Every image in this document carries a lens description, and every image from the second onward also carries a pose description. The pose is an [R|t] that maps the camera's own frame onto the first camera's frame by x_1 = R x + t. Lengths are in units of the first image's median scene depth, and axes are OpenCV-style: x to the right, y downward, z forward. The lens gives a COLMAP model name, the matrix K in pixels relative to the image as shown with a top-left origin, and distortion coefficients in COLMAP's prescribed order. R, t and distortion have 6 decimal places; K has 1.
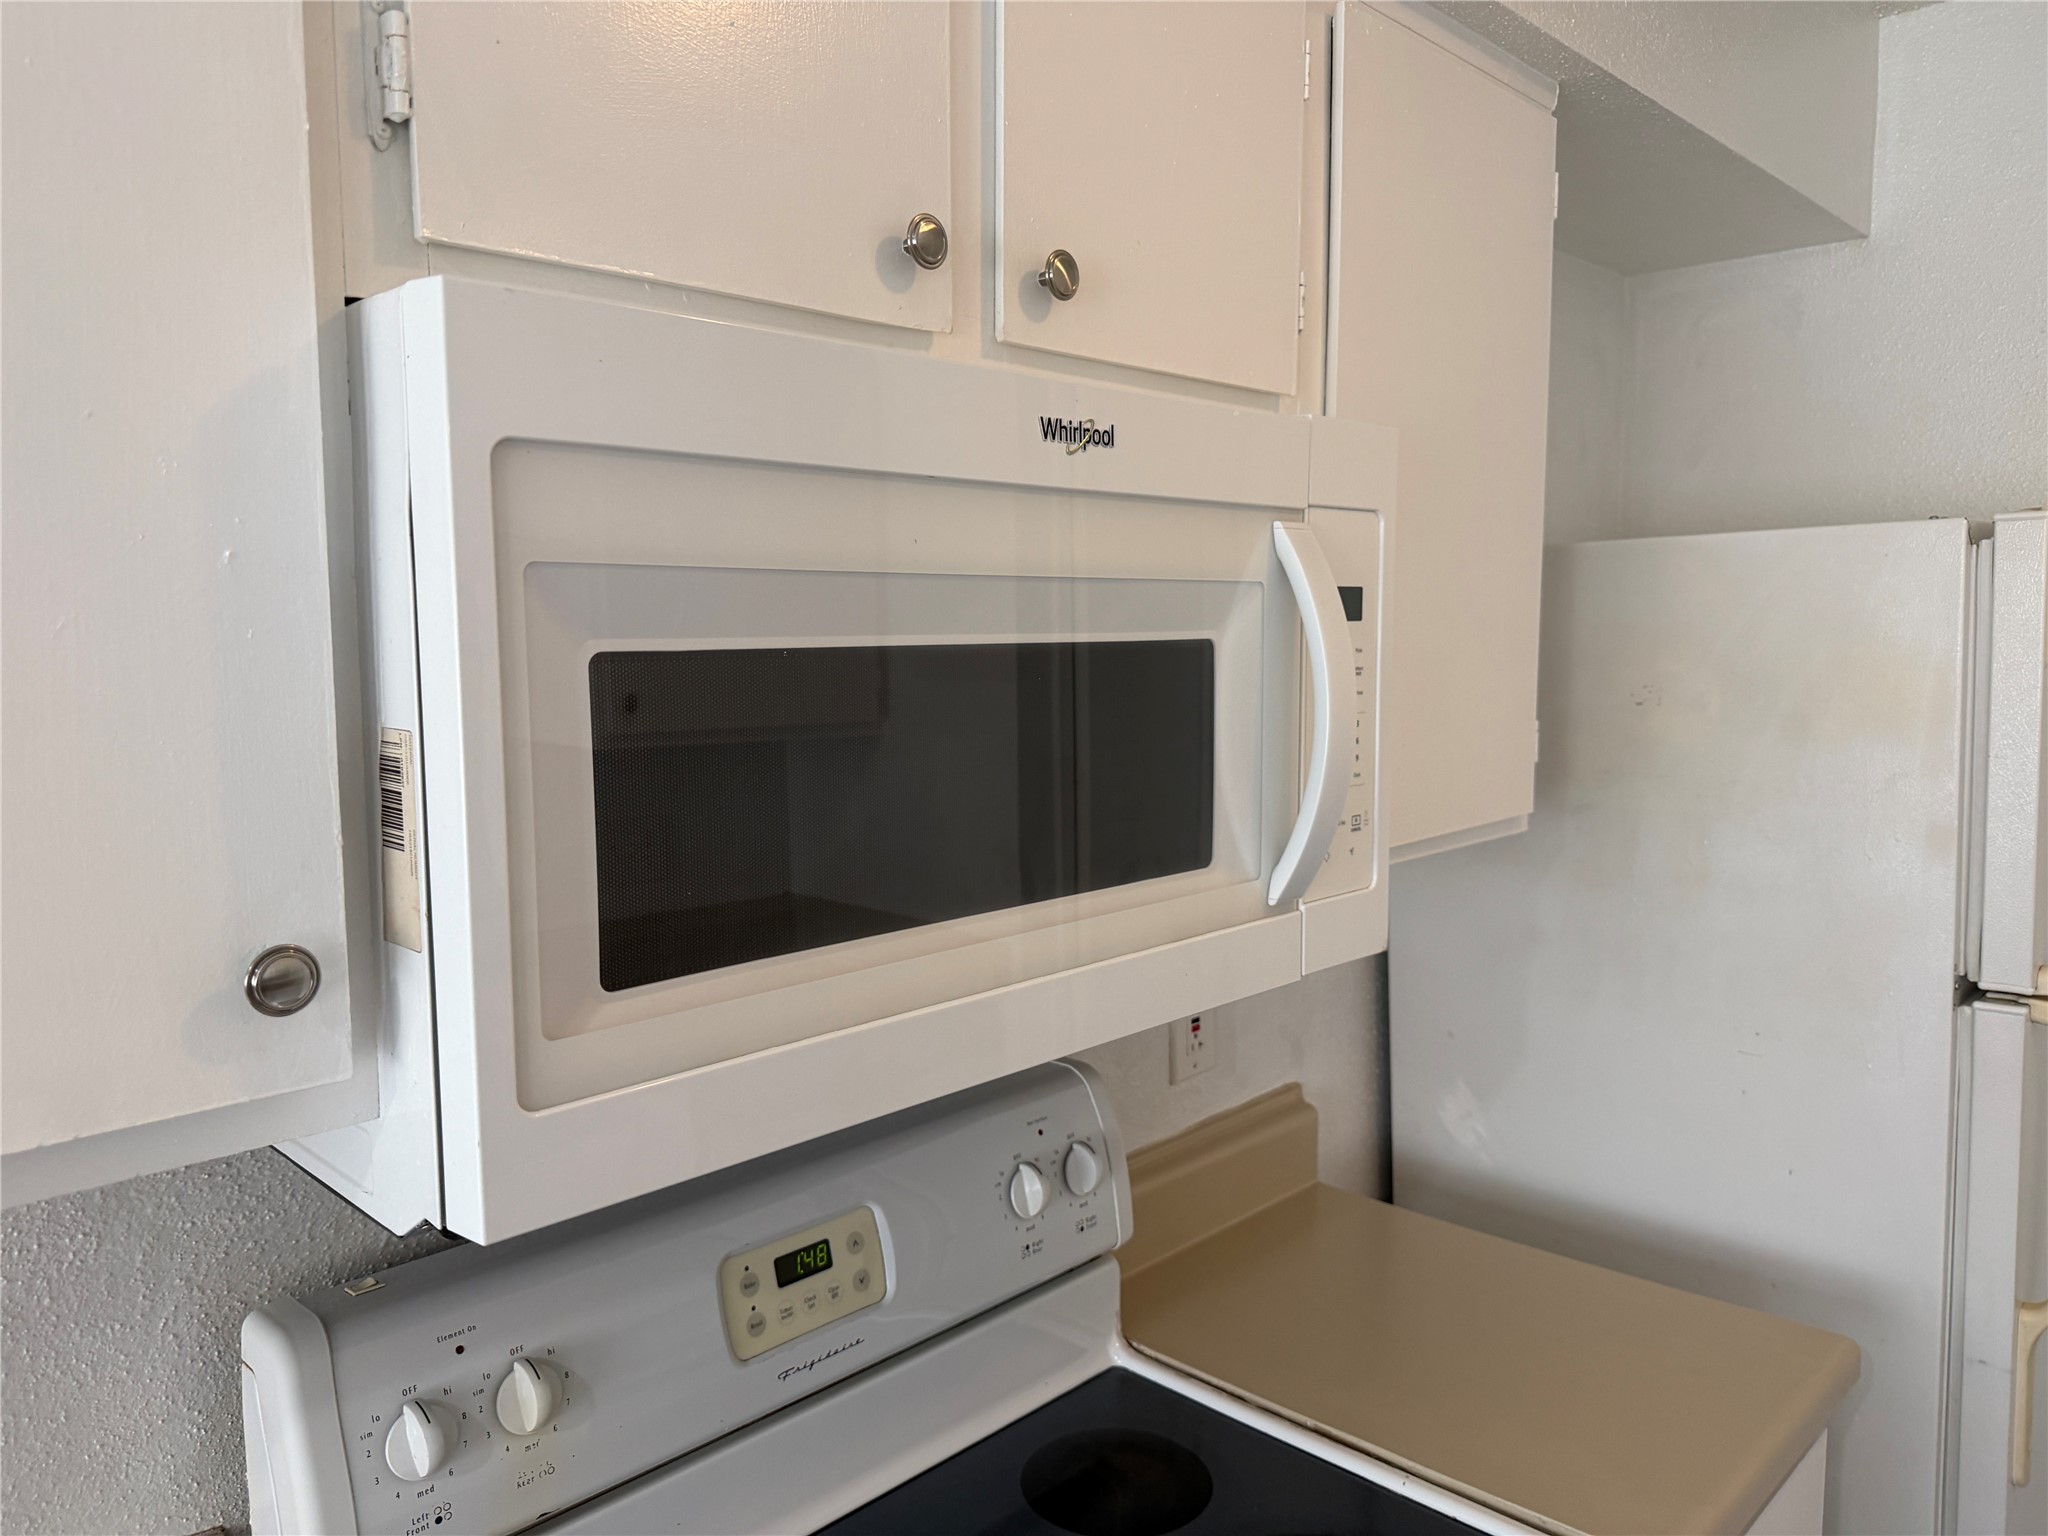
lens RADIAL K [[1435.3, 0, 1033.0], [0, 1435.3, 760.1], [0, 0, 1]] dist [0.026725, -0.038885]
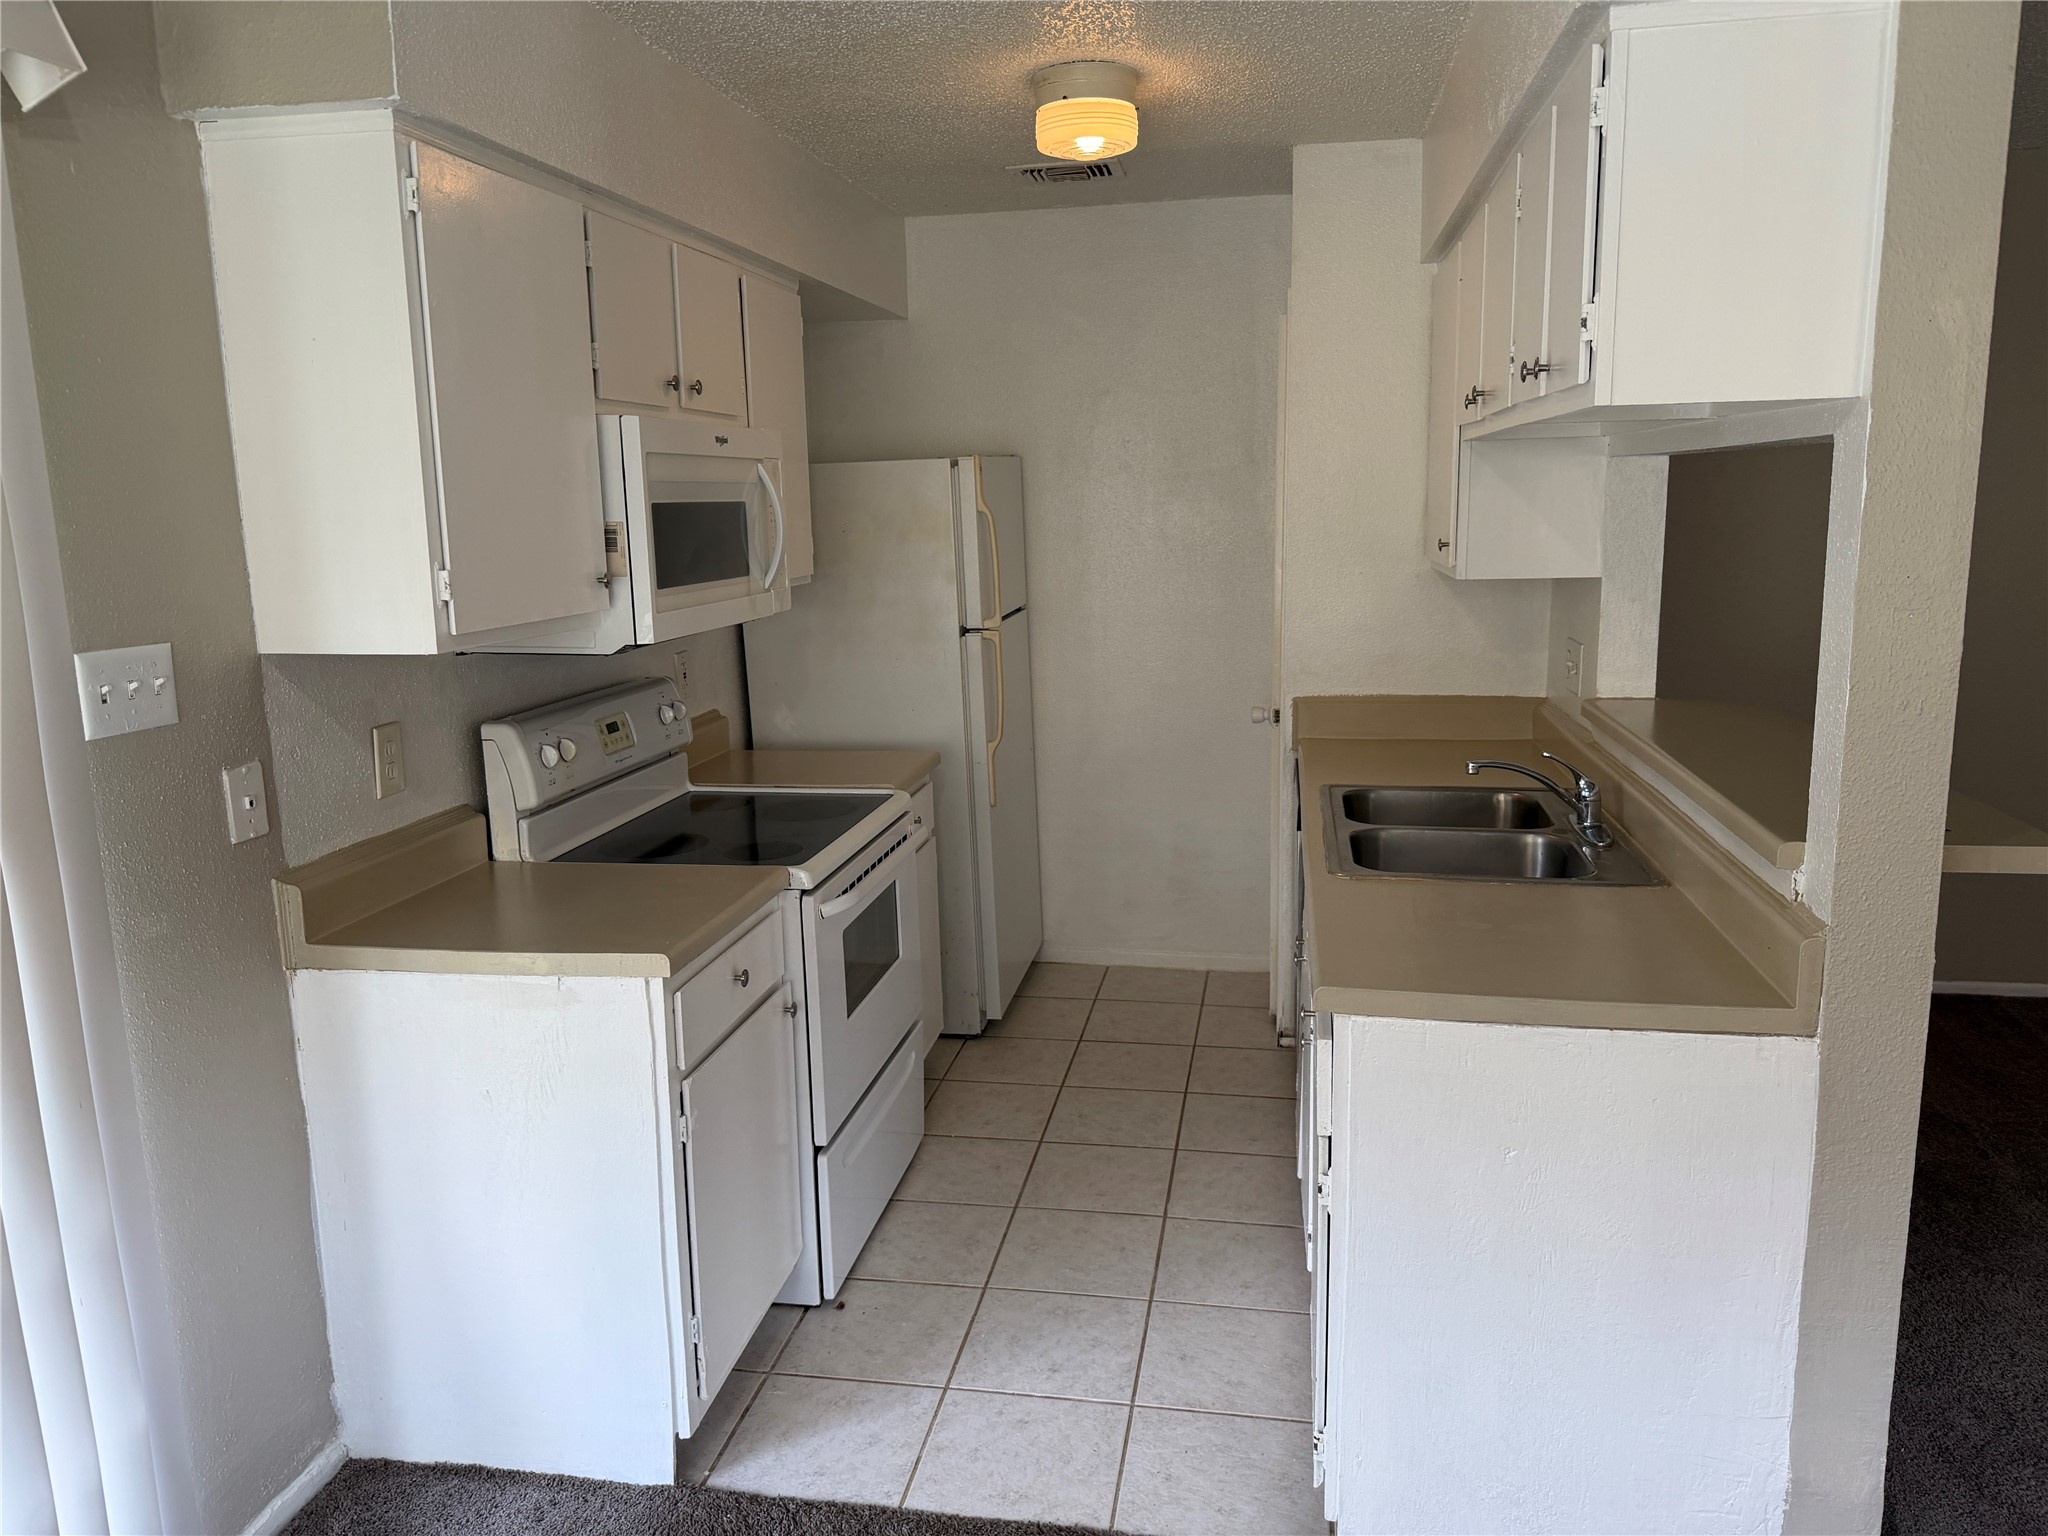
lens RADIAL K [[1435.3, 0, 1019.7], [0, 1435.3, 757.6], [0, 0, 1]] dist [0.026725, -0.038885]
pose [[0.829522, -0.109382, 0.547657, -0.850708], [0.069520, 0.993229, 0.093074, 0.163176], [-0.554130, -0.039134, 0.831510, -1.449773]]
